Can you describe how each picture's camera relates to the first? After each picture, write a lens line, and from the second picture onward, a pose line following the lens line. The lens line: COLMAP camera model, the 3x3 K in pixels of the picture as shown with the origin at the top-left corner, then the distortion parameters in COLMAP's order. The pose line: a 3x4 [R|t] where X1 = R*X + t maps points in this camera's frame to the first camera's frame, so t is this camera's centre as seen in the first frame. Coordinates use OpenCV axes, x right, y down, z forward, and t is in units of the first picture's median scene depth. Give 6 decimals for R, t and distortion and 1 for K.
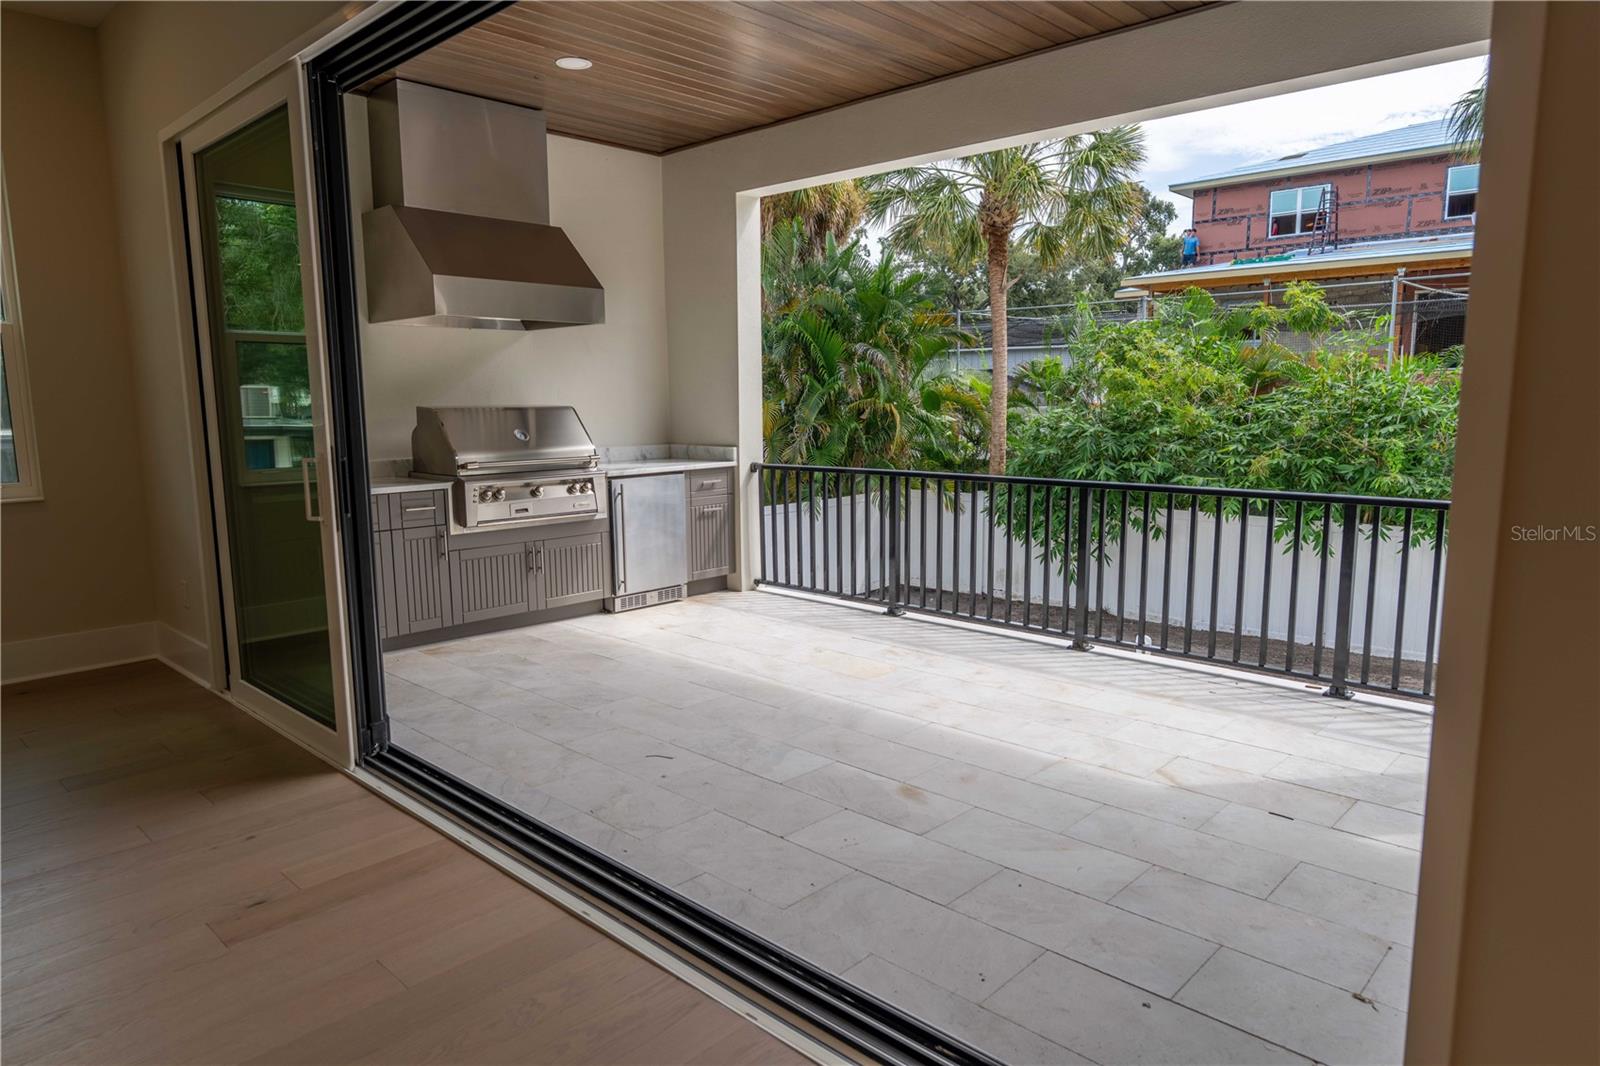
lens RADIAL K [[985.0, 0, 800.8], [0, 985.0, 536.2], [0, 0, 1]] dist [-0.008767, -0.003327]
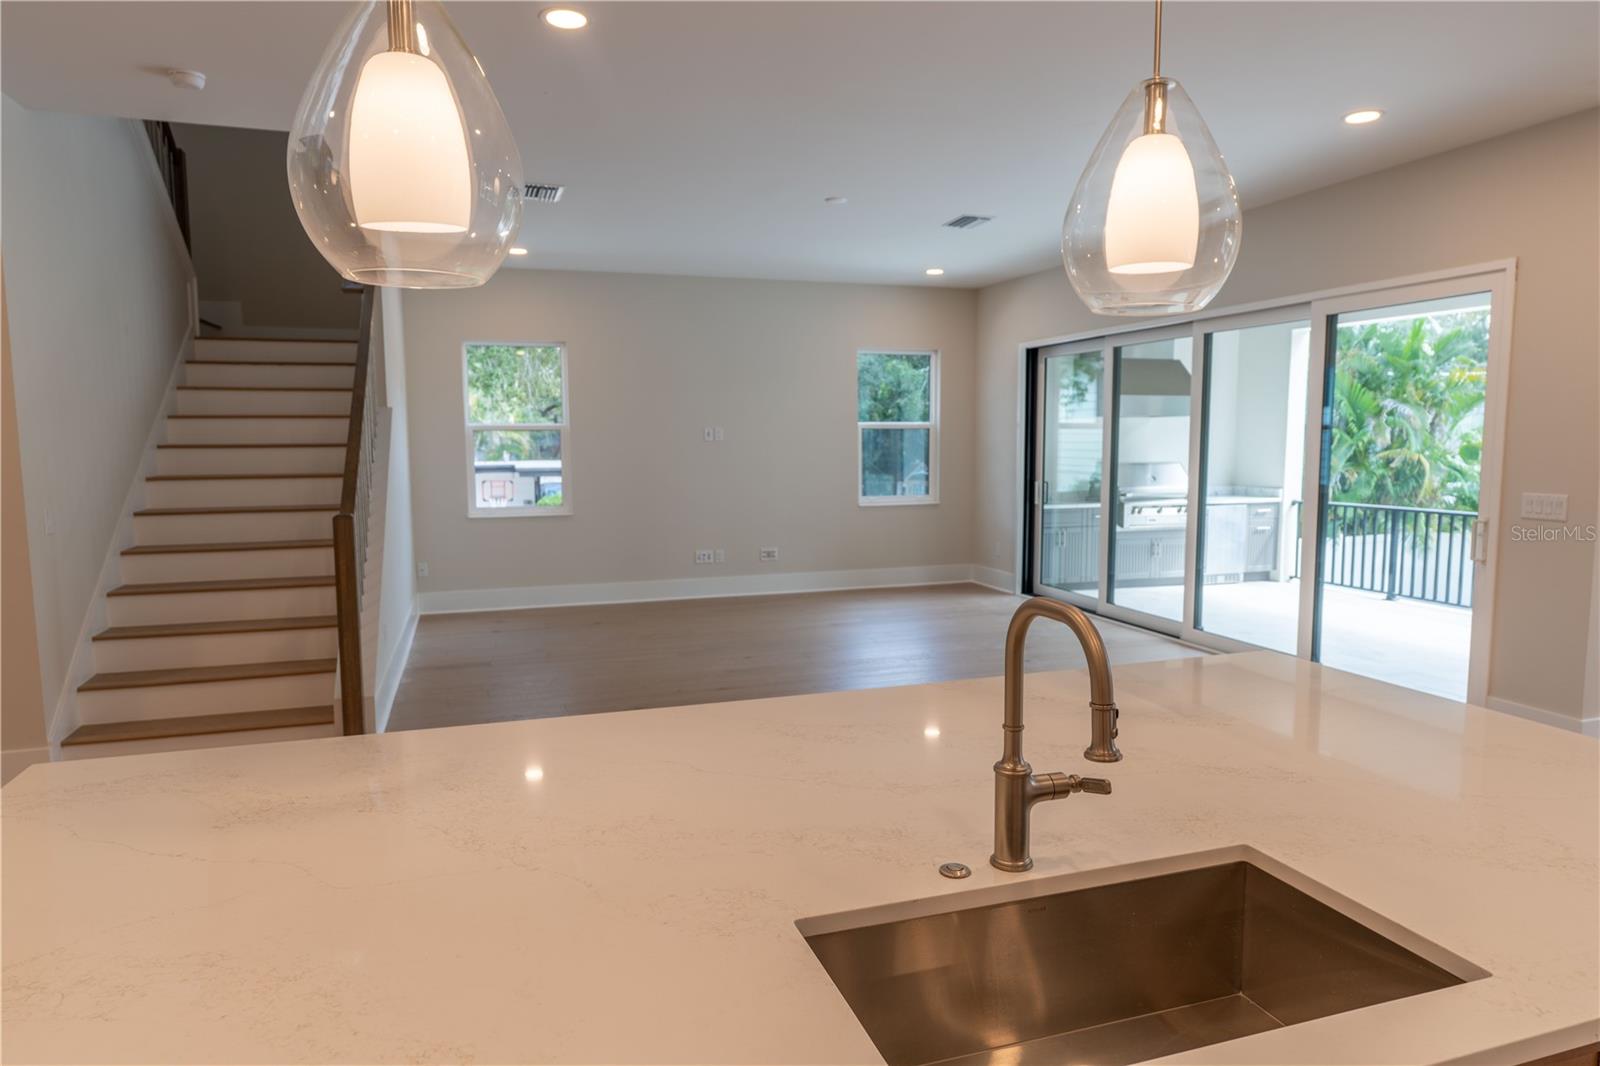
lens RADIAL K [[985.0, 0, 807.7], [0, 985.0, 532.6], [0, 0, 1]] dist [-0.008767, -0.003327]
pose [[0.884129, 0.050259, -0.464532, -0.002585], [-0.068795, 0.997365, -0.023028, 0.064480], [0.462151, 0.052318, 0.885257, -0.705164]]
